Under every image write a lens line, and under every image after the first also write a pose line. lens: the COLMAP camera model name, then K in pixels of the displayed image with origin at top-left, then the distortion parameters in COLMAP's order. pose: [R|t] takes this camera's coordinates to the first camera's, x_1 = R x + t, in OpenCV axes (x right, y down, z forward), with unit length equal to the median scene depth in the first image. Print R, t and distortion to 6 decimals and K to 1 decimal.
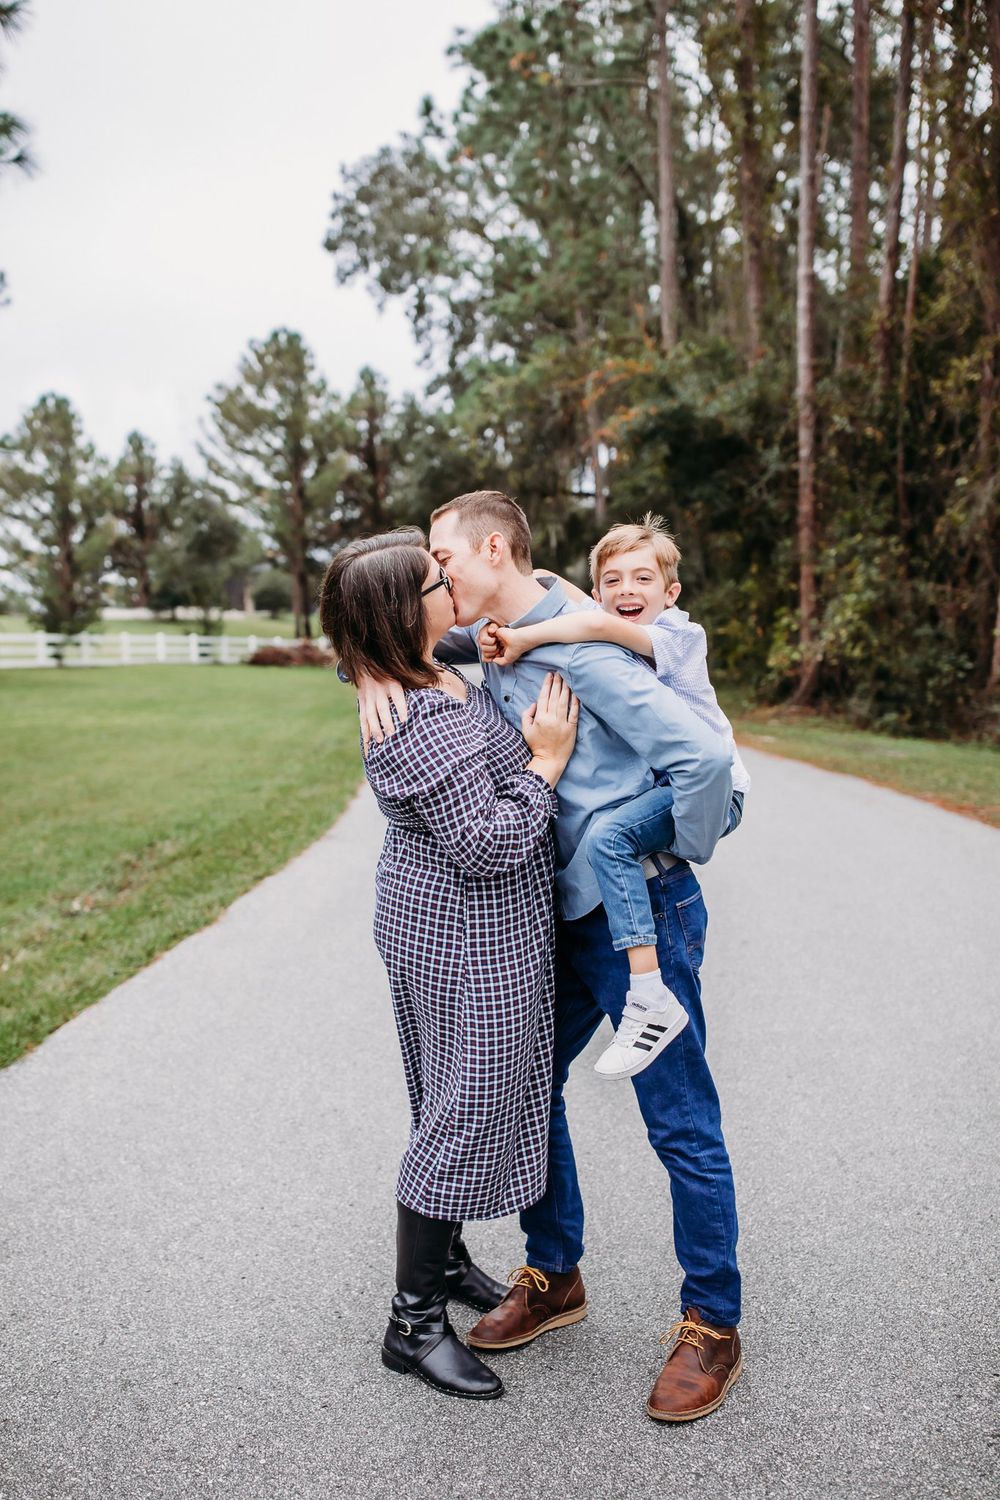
lens RADIAL K [[1459.2, 0, 505.8], [0, 1459.2, 728.0], [0, 0, 1]] dist [0.006493, -0.014162]
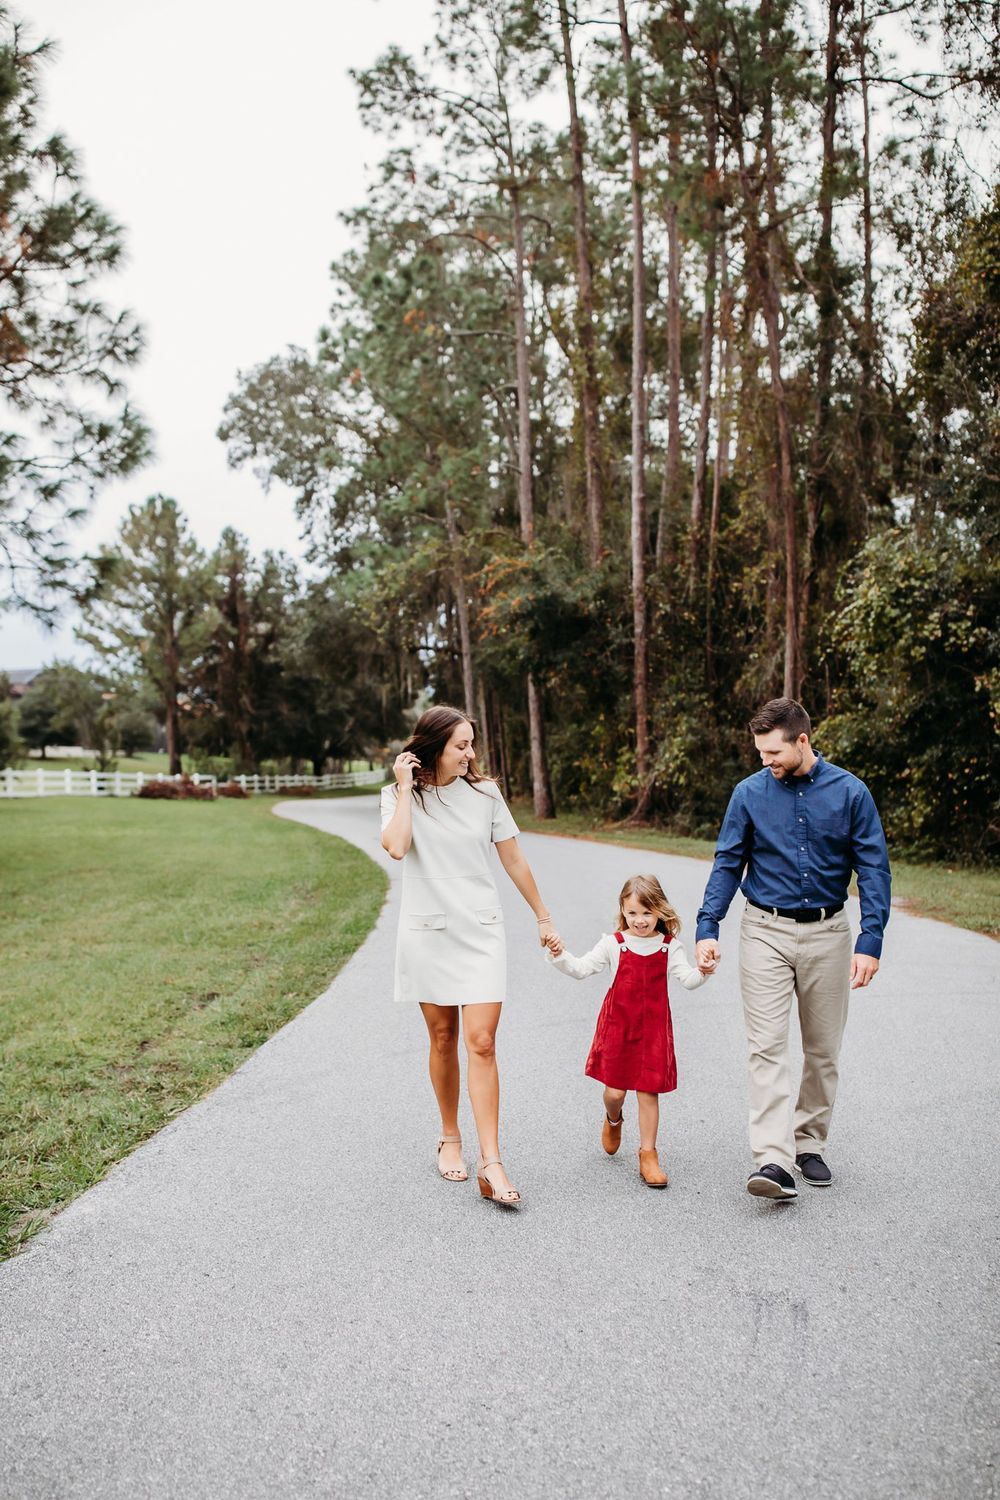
lens RADIAL K [[1393.8, 0, 499.1], [0, 1393.8, 804.5], [0, 0, 1]] dist [0.002753, -0.005385]
pose [[0.993195, -0.004400, 0.116384, -0.037209], [0.009131, 0.999152, -0.040151, 0.010430], [-0.116109, 0.040941, 0.992392, -0.126598]]
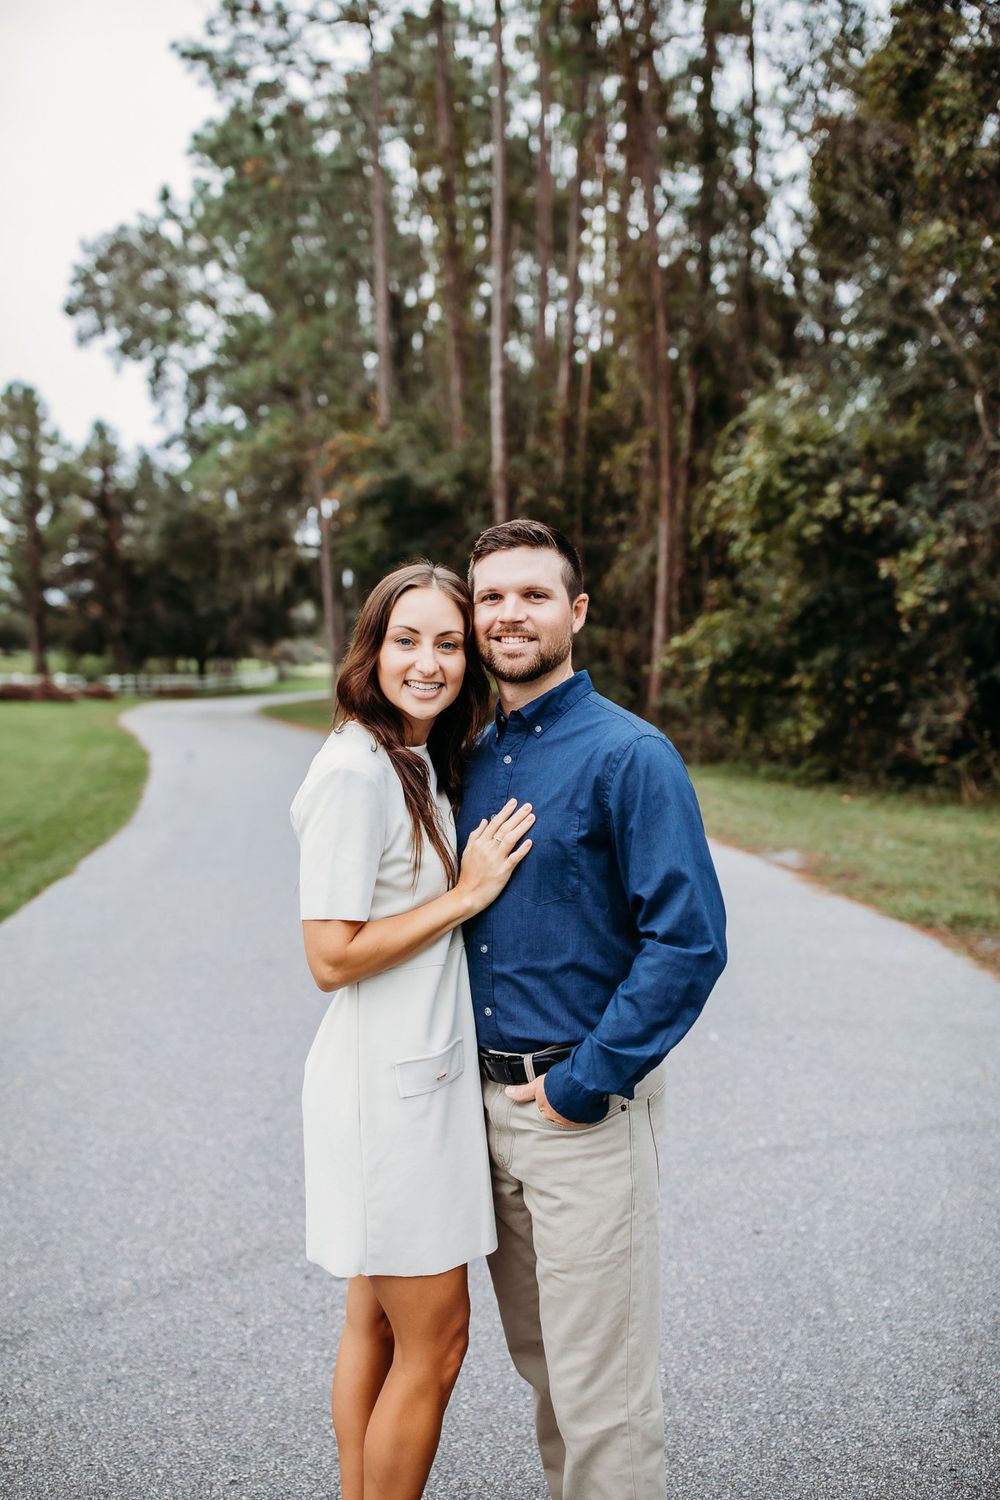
lens RADIAL K [[1356.9, 0, 500.0], [0, 1356.9, 750.0], [0, 0, 1]] dist [-0.001557, -0.003935]
pose [[0.980974, -0.010207, 0.193872, -0.007009], [0.011524, 0.999918, -0.005666, 0.004093], [-0.193798, 0.007793, 0.981011, -0.047628]]
